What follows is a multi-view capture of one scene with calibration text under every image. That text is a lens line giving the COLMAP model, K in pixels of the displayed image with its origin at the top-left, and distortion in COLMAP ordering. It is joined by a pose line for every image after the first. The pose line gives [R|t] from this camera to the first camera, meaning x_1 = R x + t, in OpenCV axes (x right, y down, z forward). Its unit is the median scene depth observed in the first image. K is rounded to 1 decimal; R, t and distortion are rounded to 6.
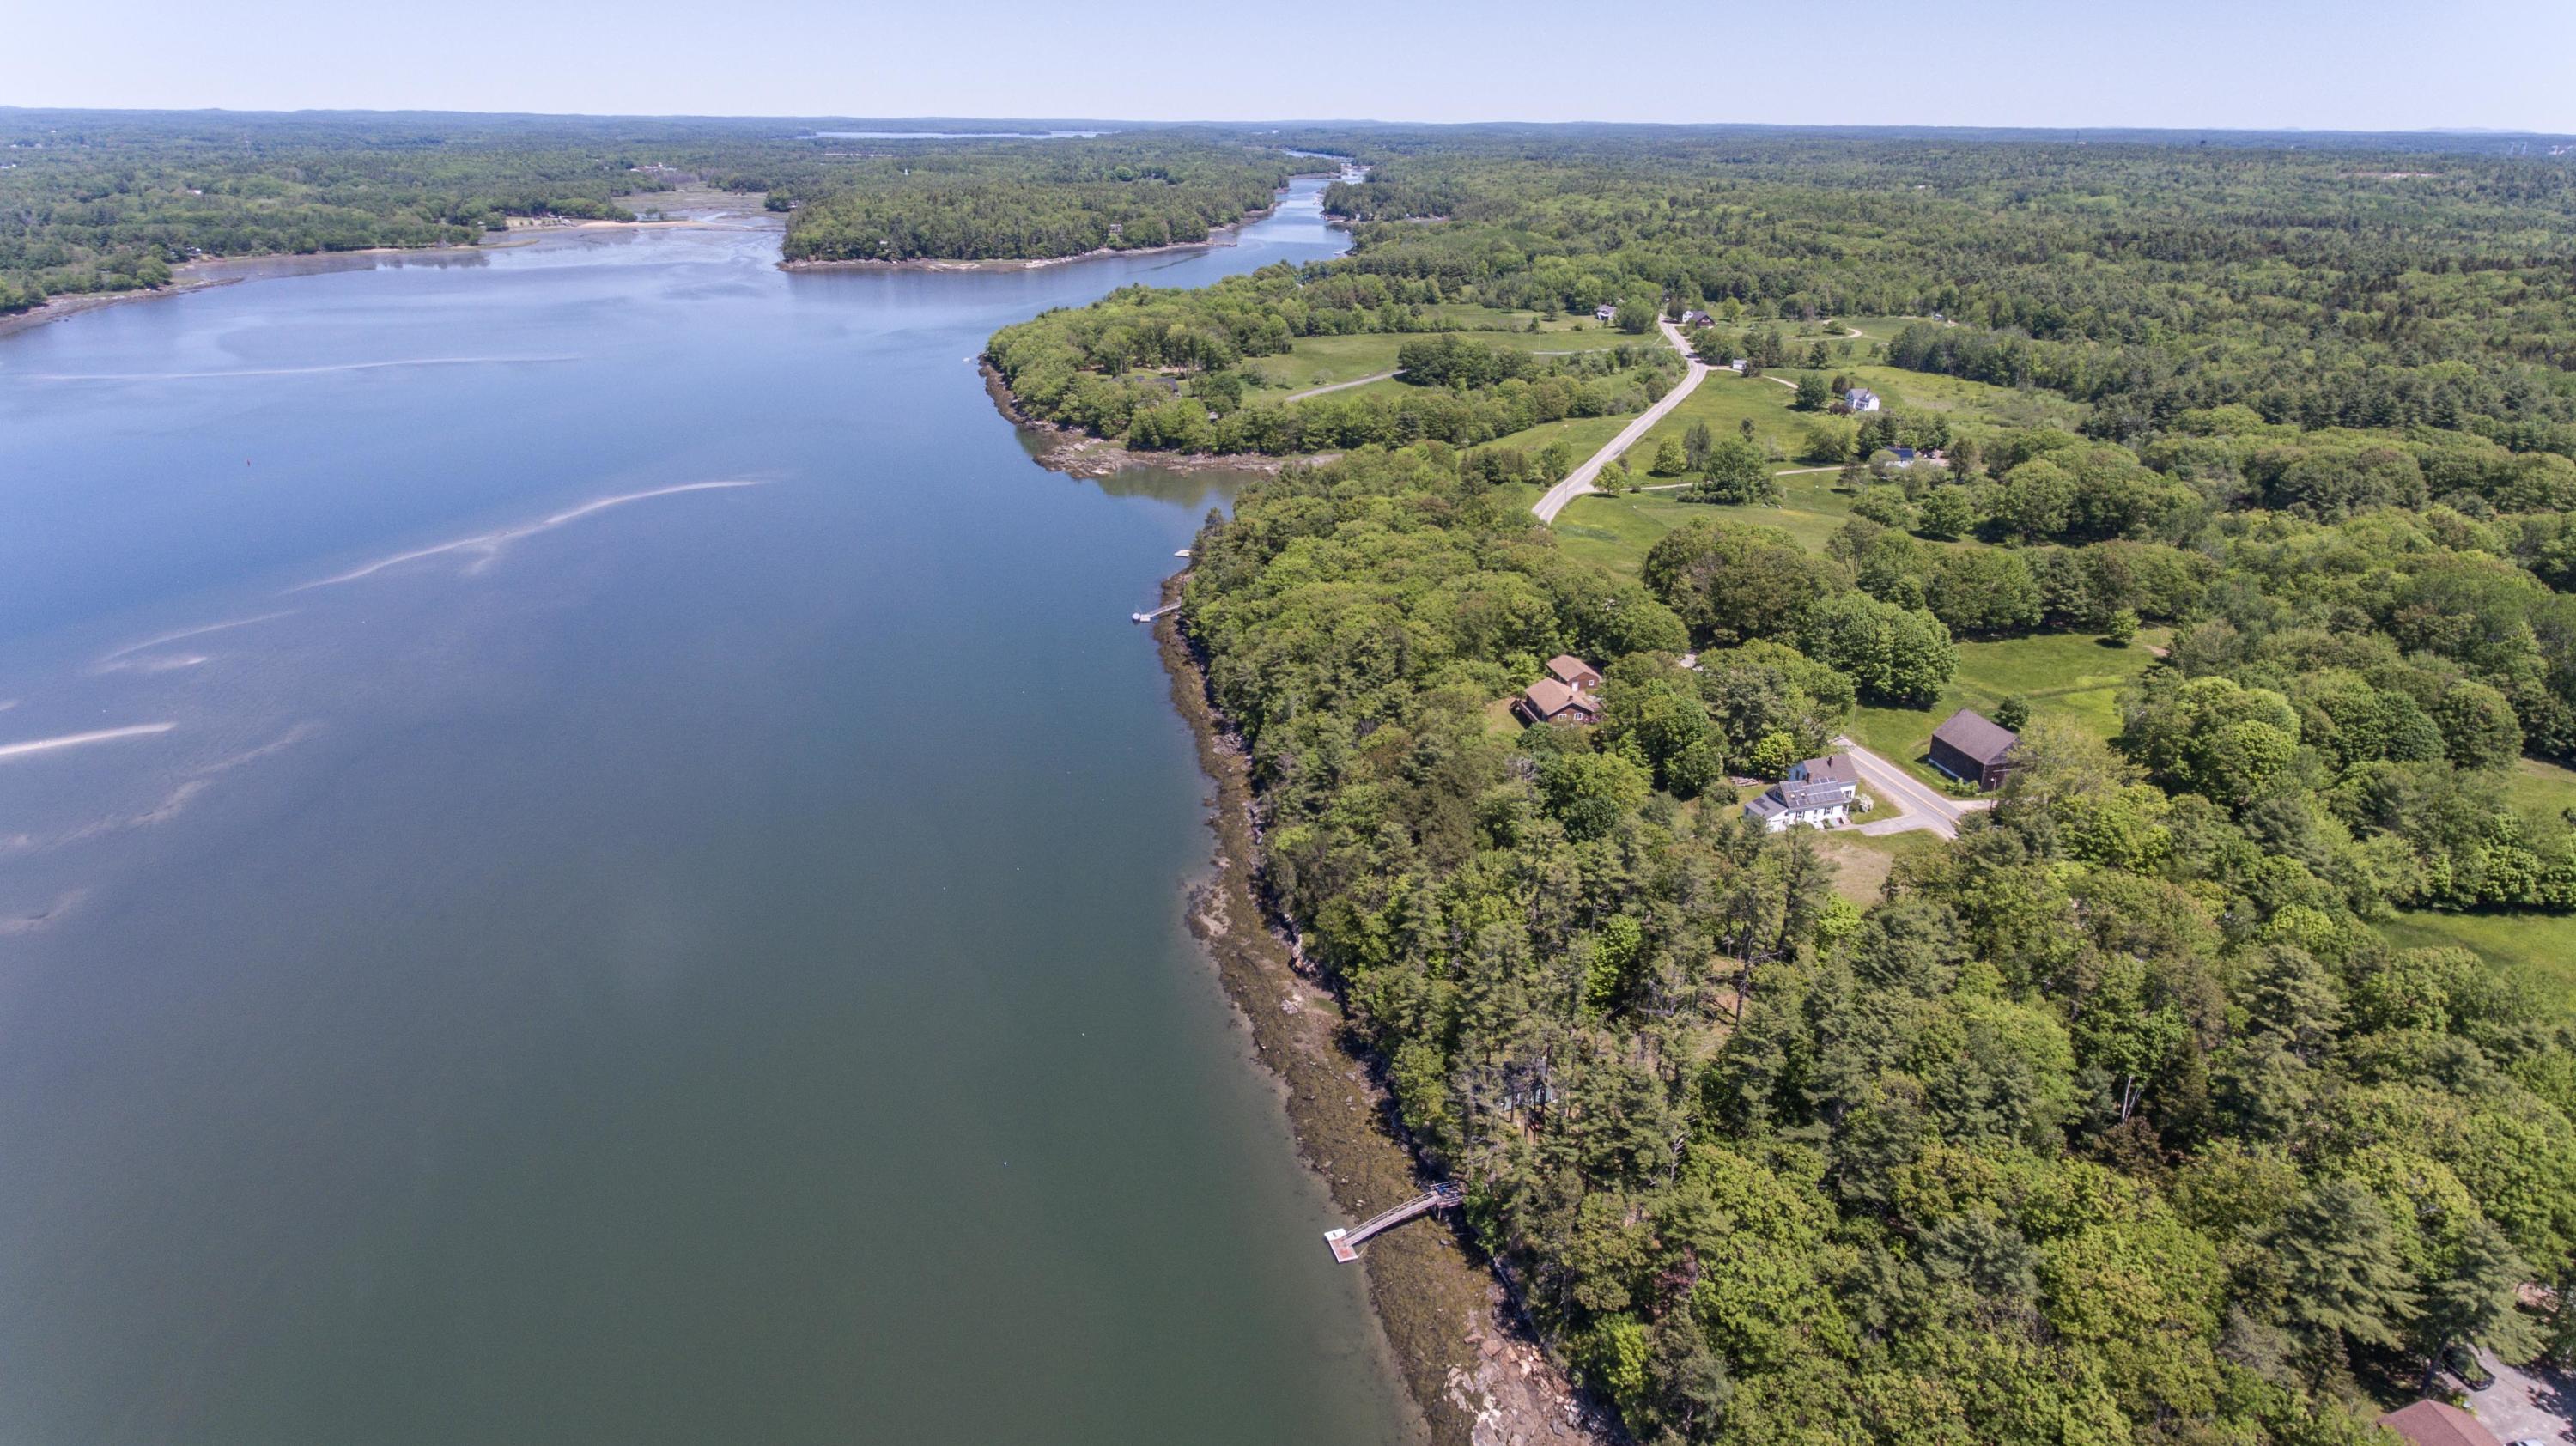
lens RADIAL K [[1498.7, 0, 1279.9], [0, 1498.7, 726.3], [0, 0, 1]] dist [0.011816, -0.009164]
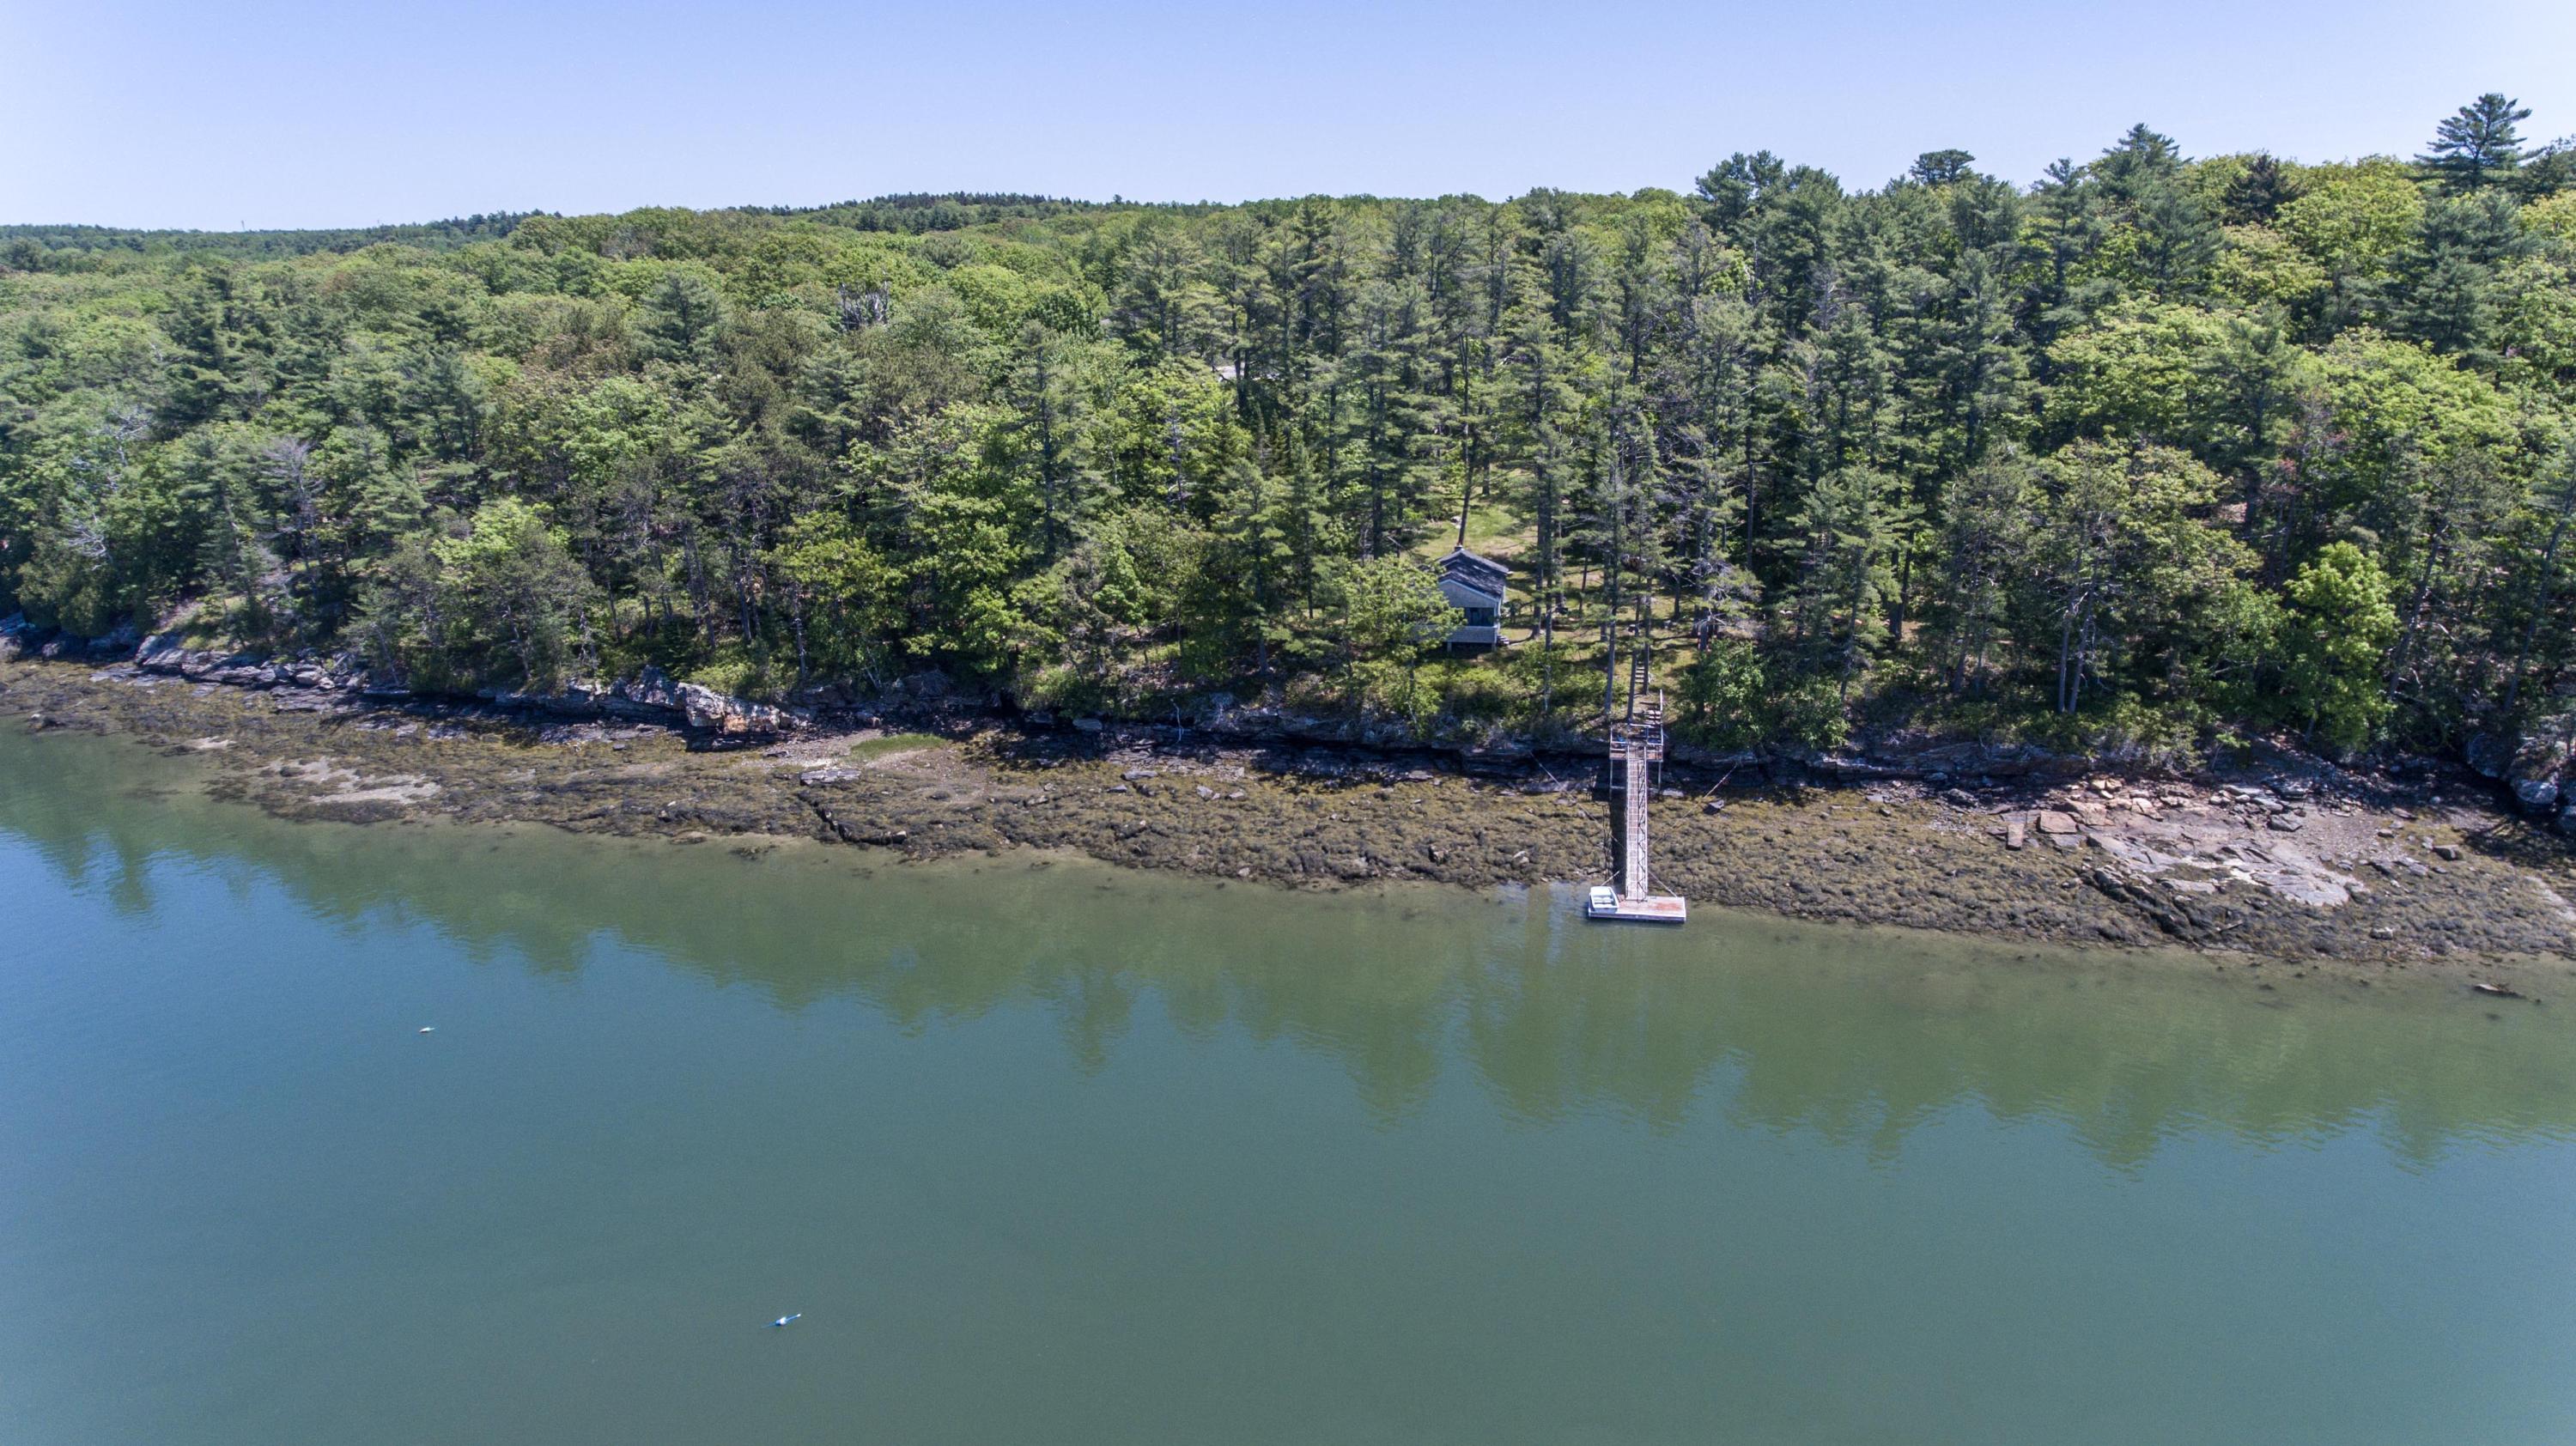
lens RADIAL K [[1498.7, 0, 1296.8], [0, 1498.7, 714.9], [0, 0, 1]] dist [0.011816, -0.009164]
pose [[0.475647, -0.297377, 0.827844, -0.248934], [0.347964, 0.927966, 0.133417, 0.143051], [-0.807887, 0.224600, 0.544861, 0.590034]]
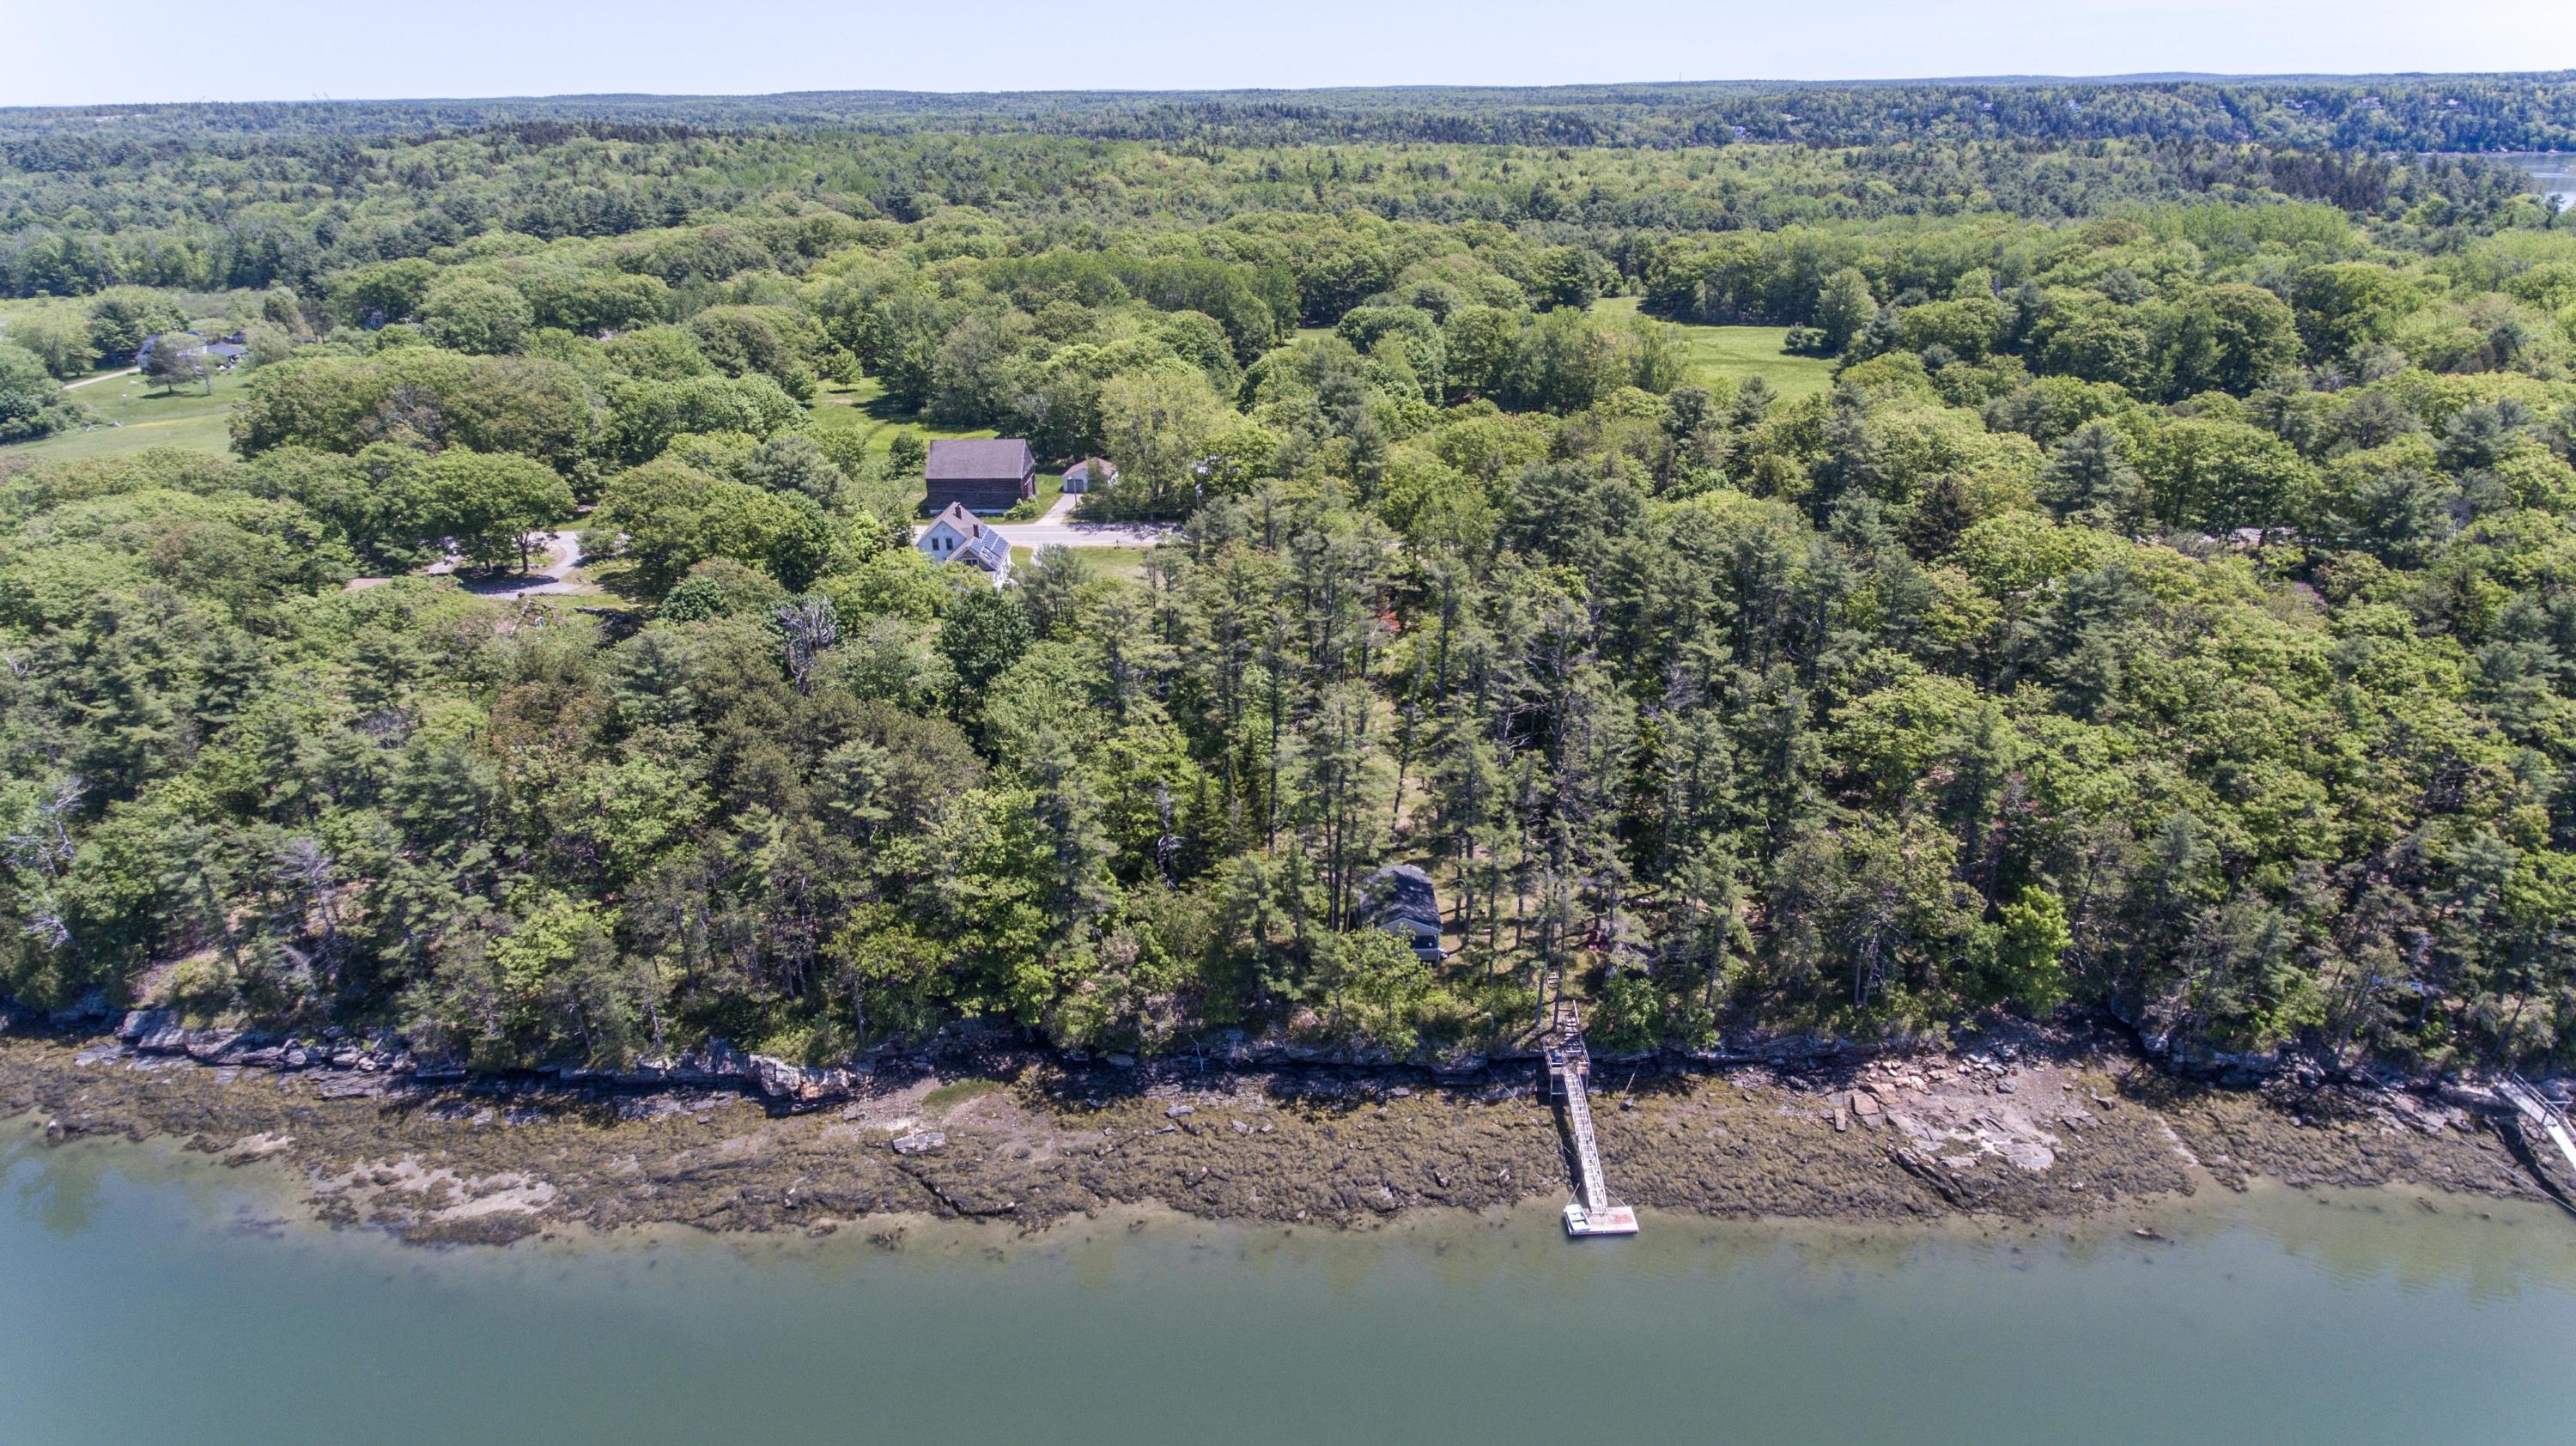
lens RADIAL K [[1498.7, 0, 1305.0], [0, 1498.7, 733.0], [0, 0, 1]] dist [0.011816, -0.009164]
pose [[0.269668, -0.386105, 0.882158, -0.315517], [0.365874, 0.888478, 0.277027, -0.025034], [-0.890739, 0.248054, 0.380860, 0.589100]]
